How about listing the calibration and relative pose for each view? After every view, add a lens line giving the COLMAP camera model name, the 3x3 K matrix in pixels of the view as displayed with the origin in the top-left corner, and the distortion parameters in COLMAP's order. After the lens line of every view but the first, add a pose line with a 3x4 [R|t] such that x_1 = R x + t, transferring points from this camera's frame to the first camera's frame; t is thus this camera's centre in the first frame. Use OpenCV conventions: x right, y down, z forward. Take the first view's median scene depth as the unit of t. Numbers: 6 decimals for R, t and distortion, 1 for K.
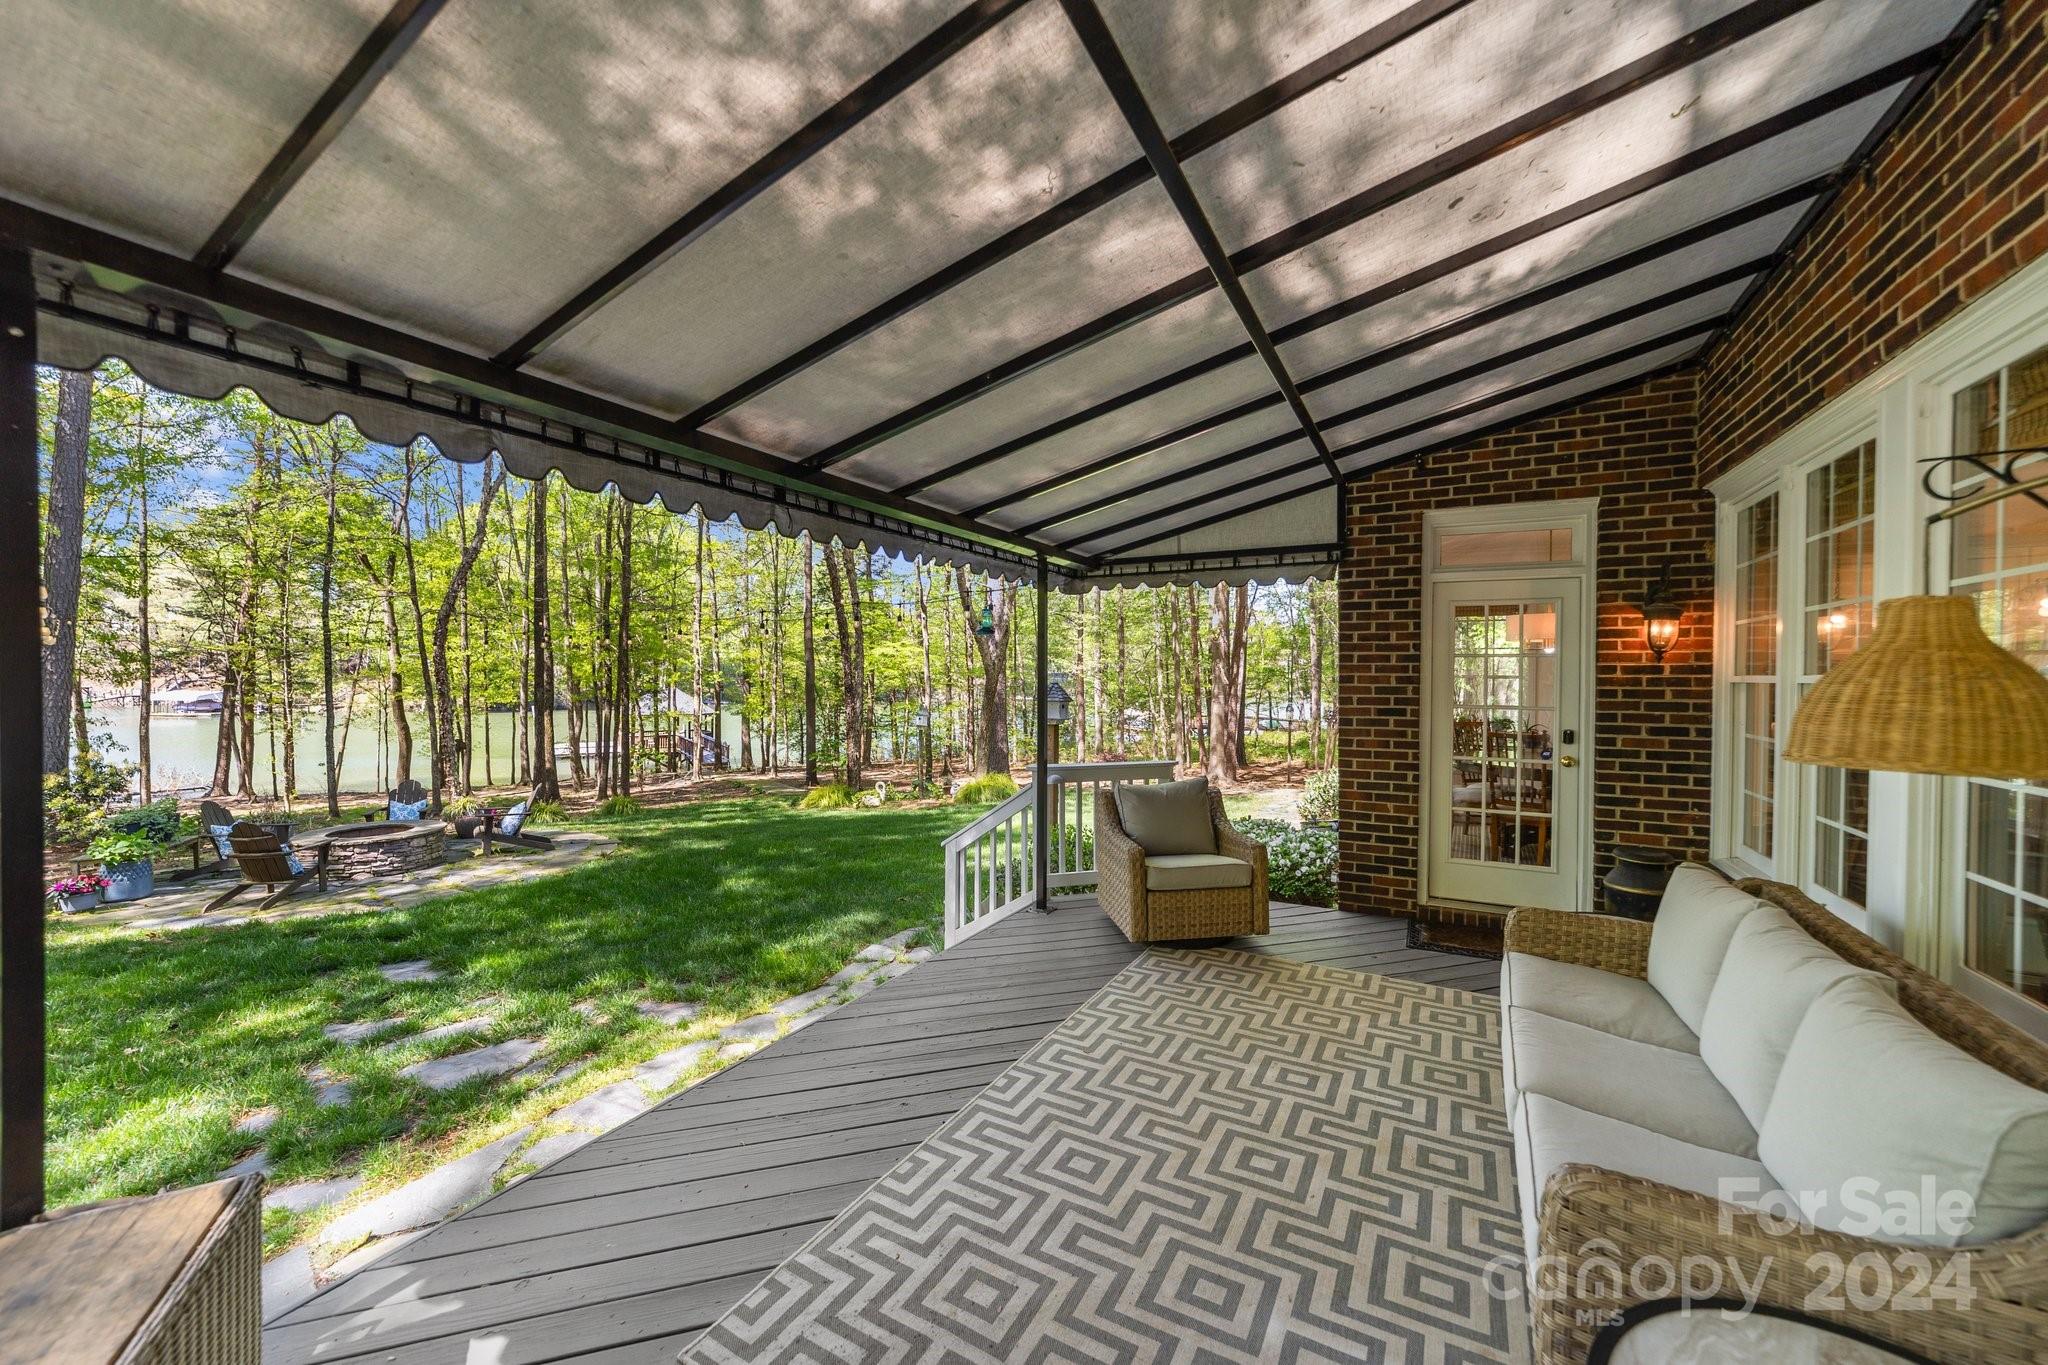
lens RADIAL K [[785.1, 0, 1030.5], [0, 785.1, 689.2], [0, 0, 1]] dist [-0.007410, 0.000007]
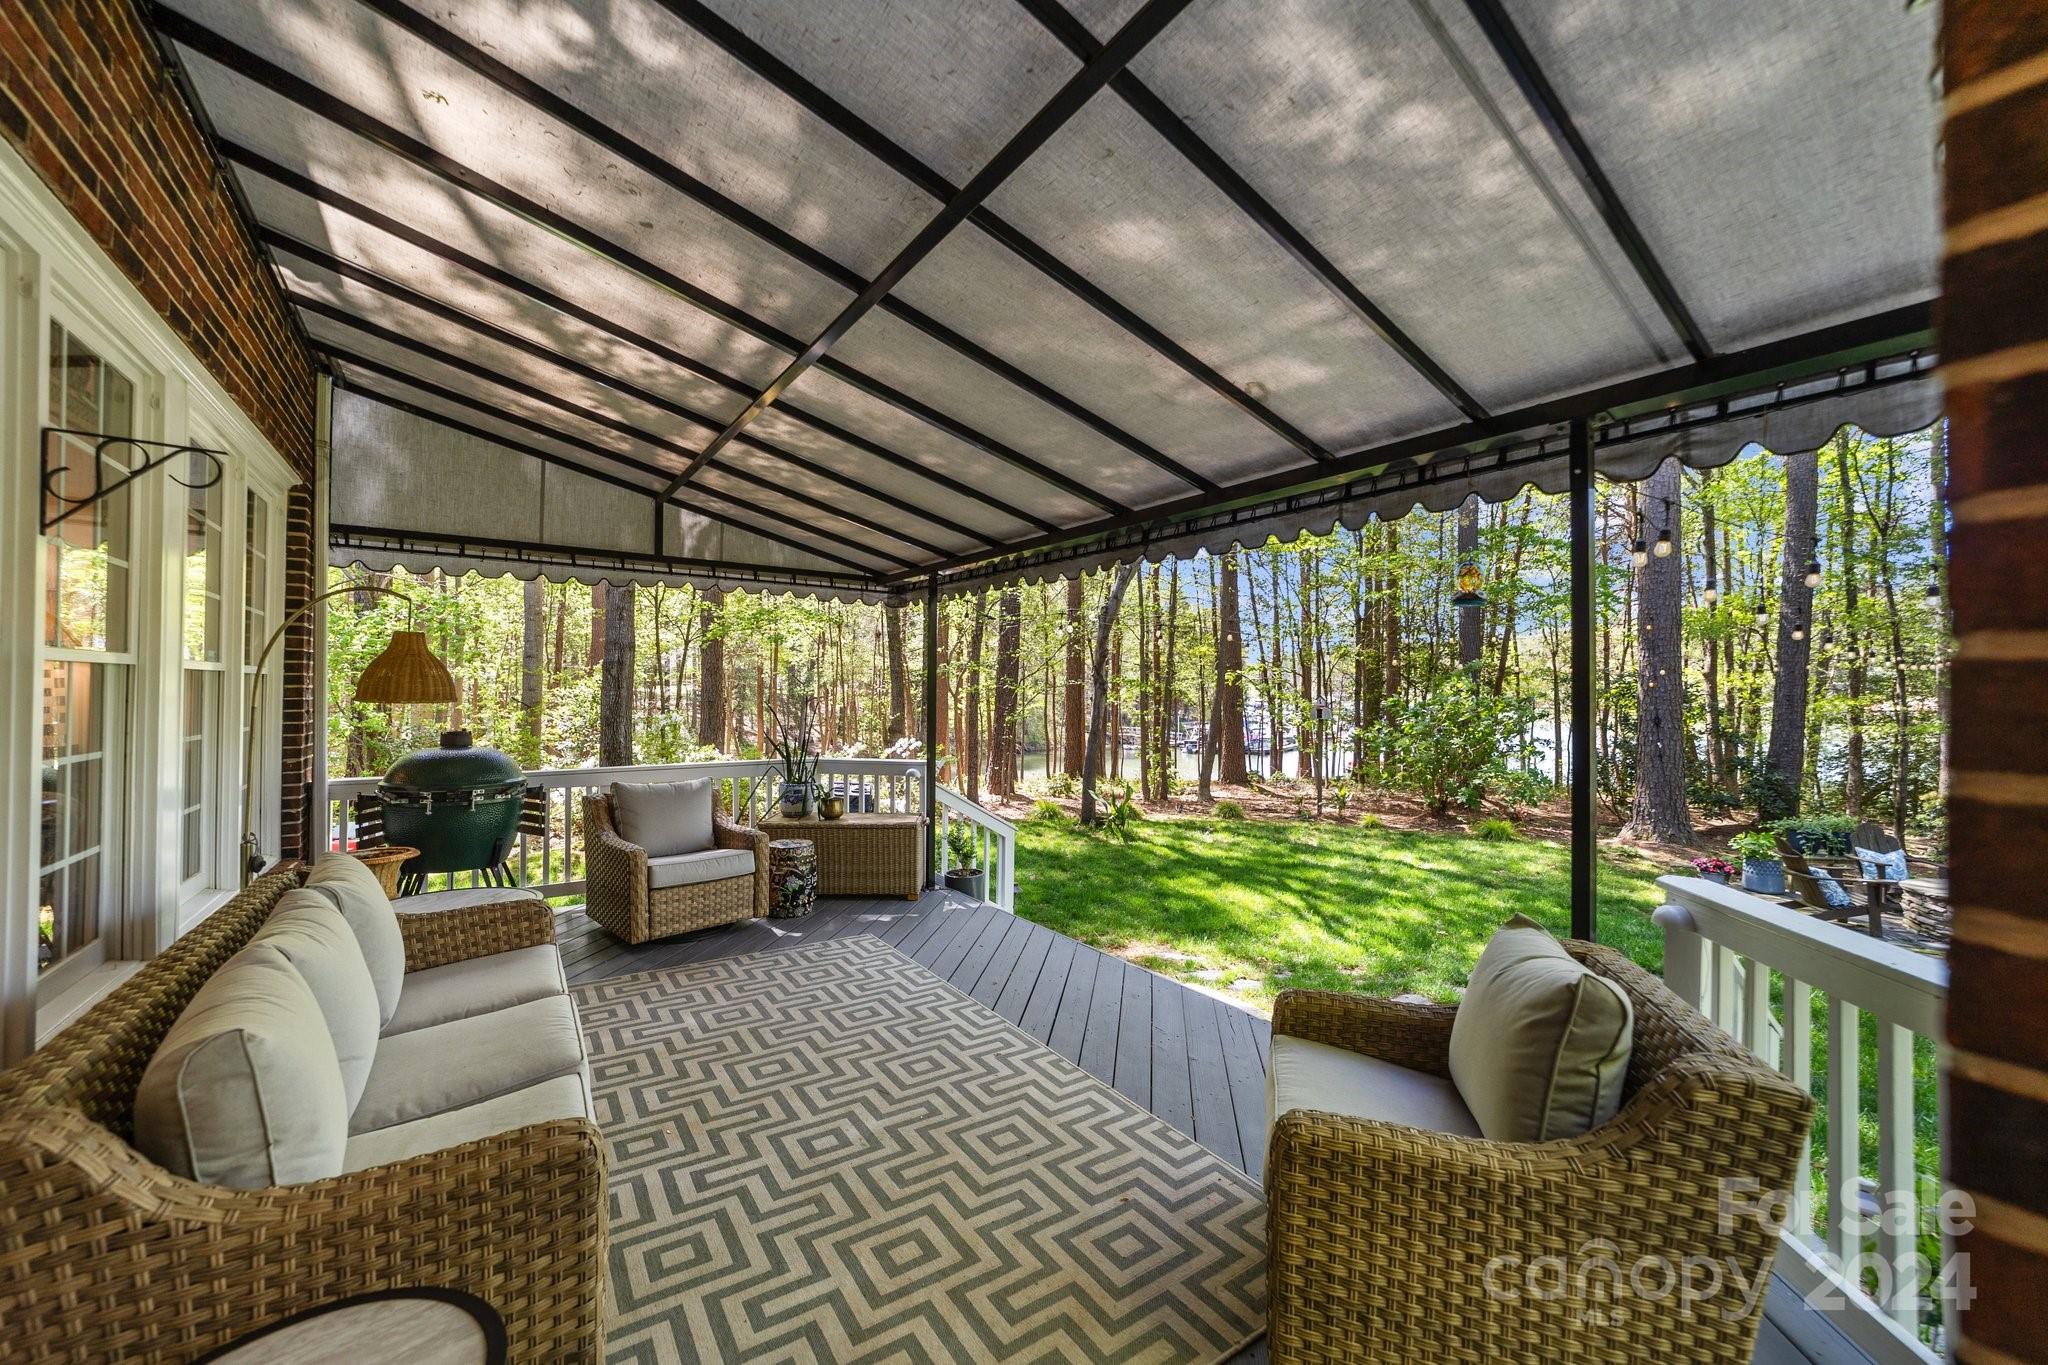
lens RADIAL K [[776.0, 0, 1014.0], [0, 776.0, 678.7], [0, 0, 1]] dist [0.000611, 0.000227]
pose [[-0.457990, -0.024009, -0.888633, 0.896895], [-0.024815, 0.999591, -0.014217, 0.004200], [0.888611, 0.015540, -0.458398, 1.391364]]
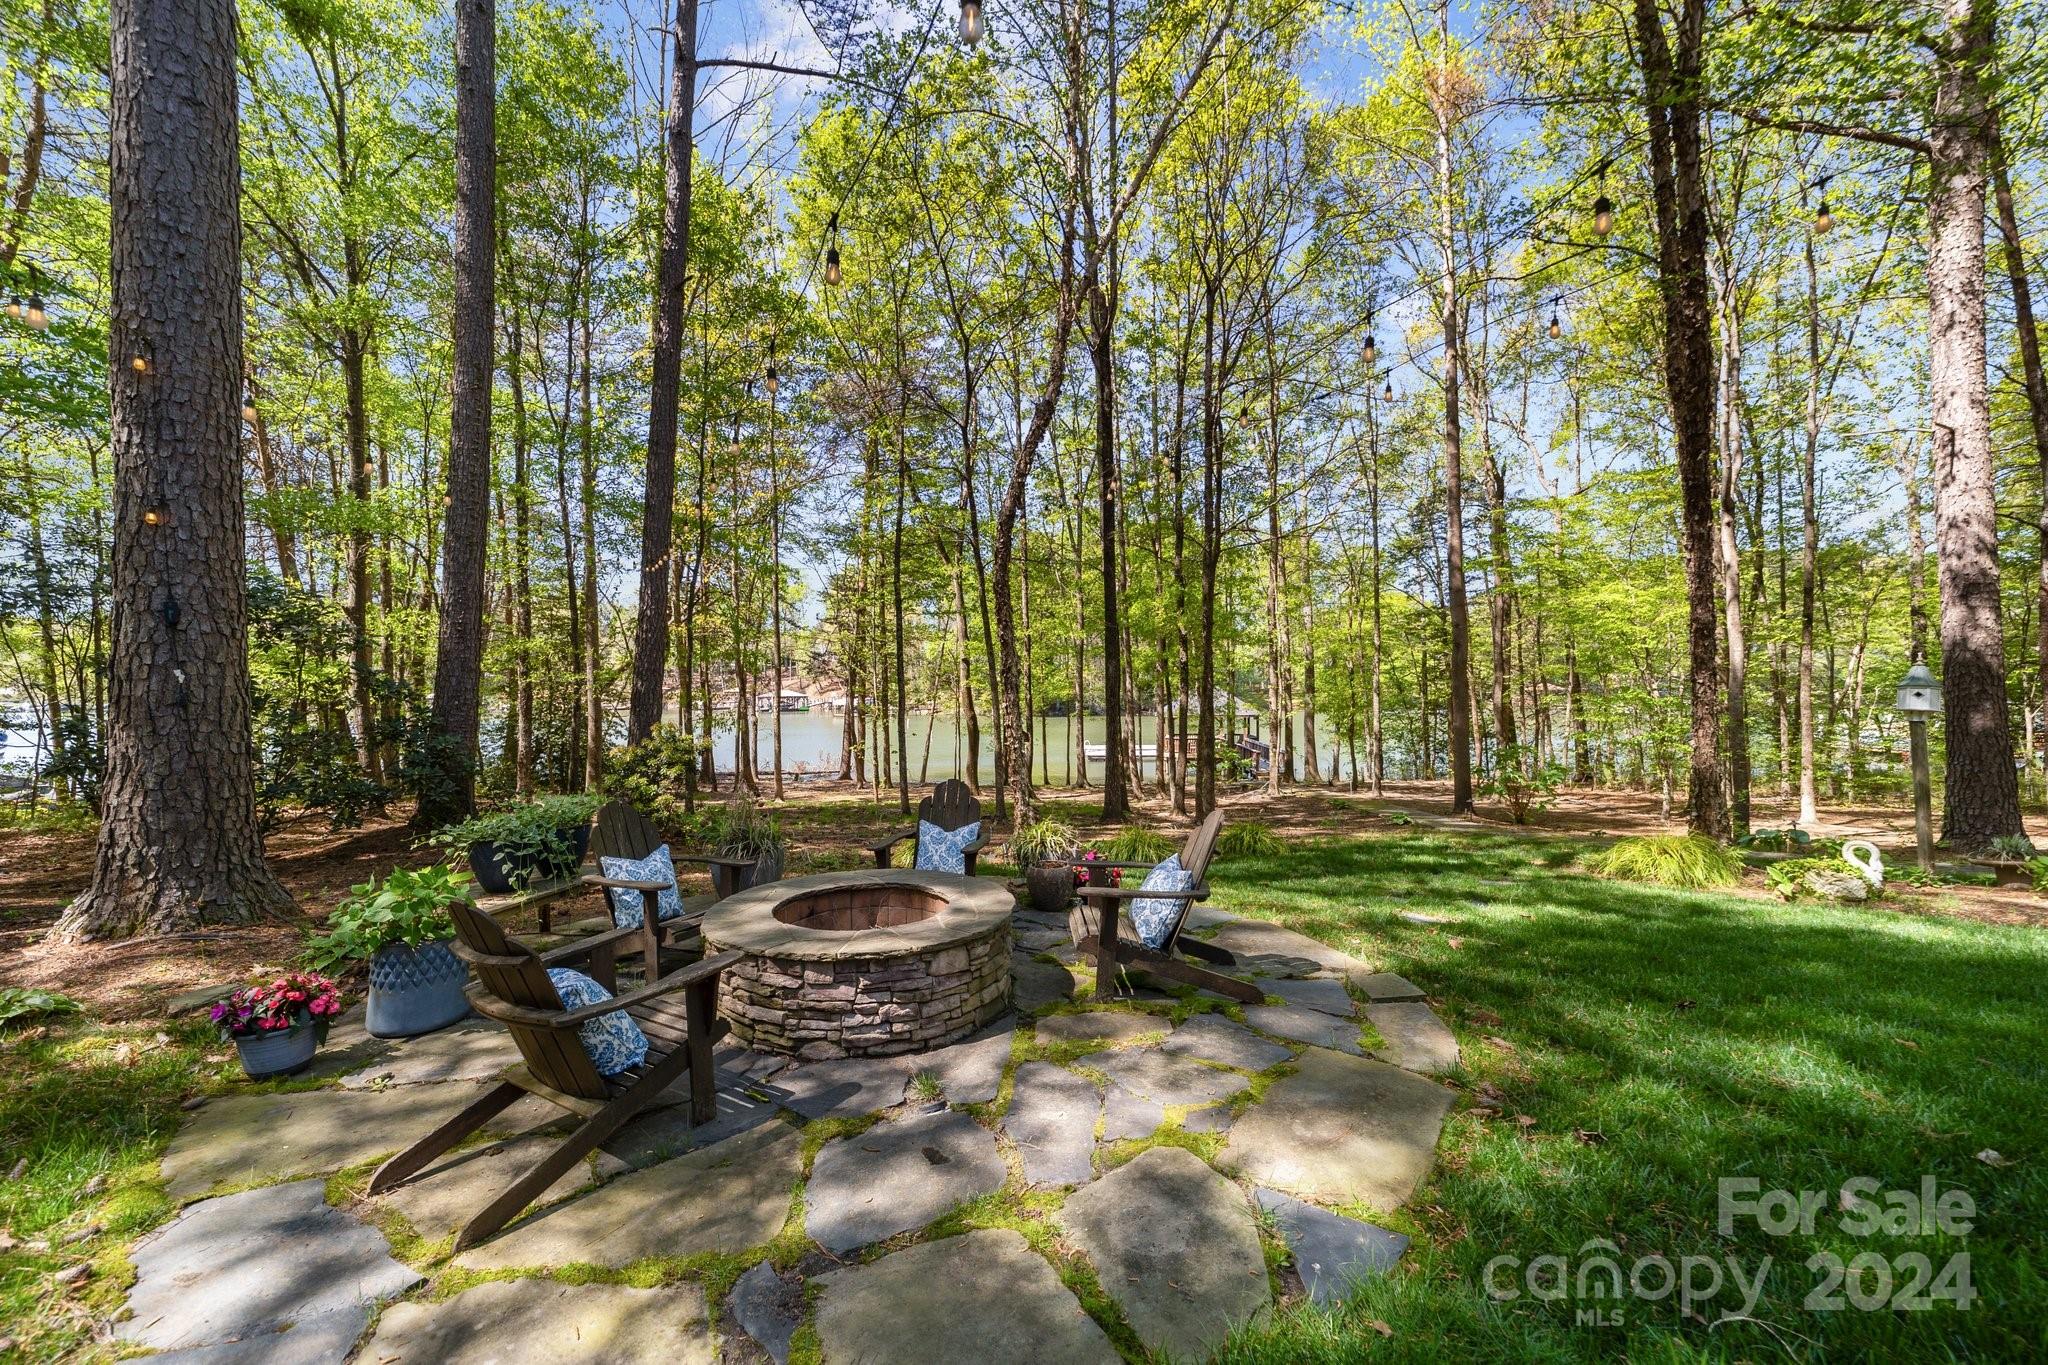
lens RADIAL K [[776.0, 0, 1014.0], [0, 776.0, 678.7], [0, 0, 1]] dist [0.000611, 0.000227]
pose [[0.806113, -0.018670, -0.591467, -1.621717], [0.001408, 0.999560, -0.029633, 0.231899], [0.591760, 0.023055, 0.805785, 2.154078]]
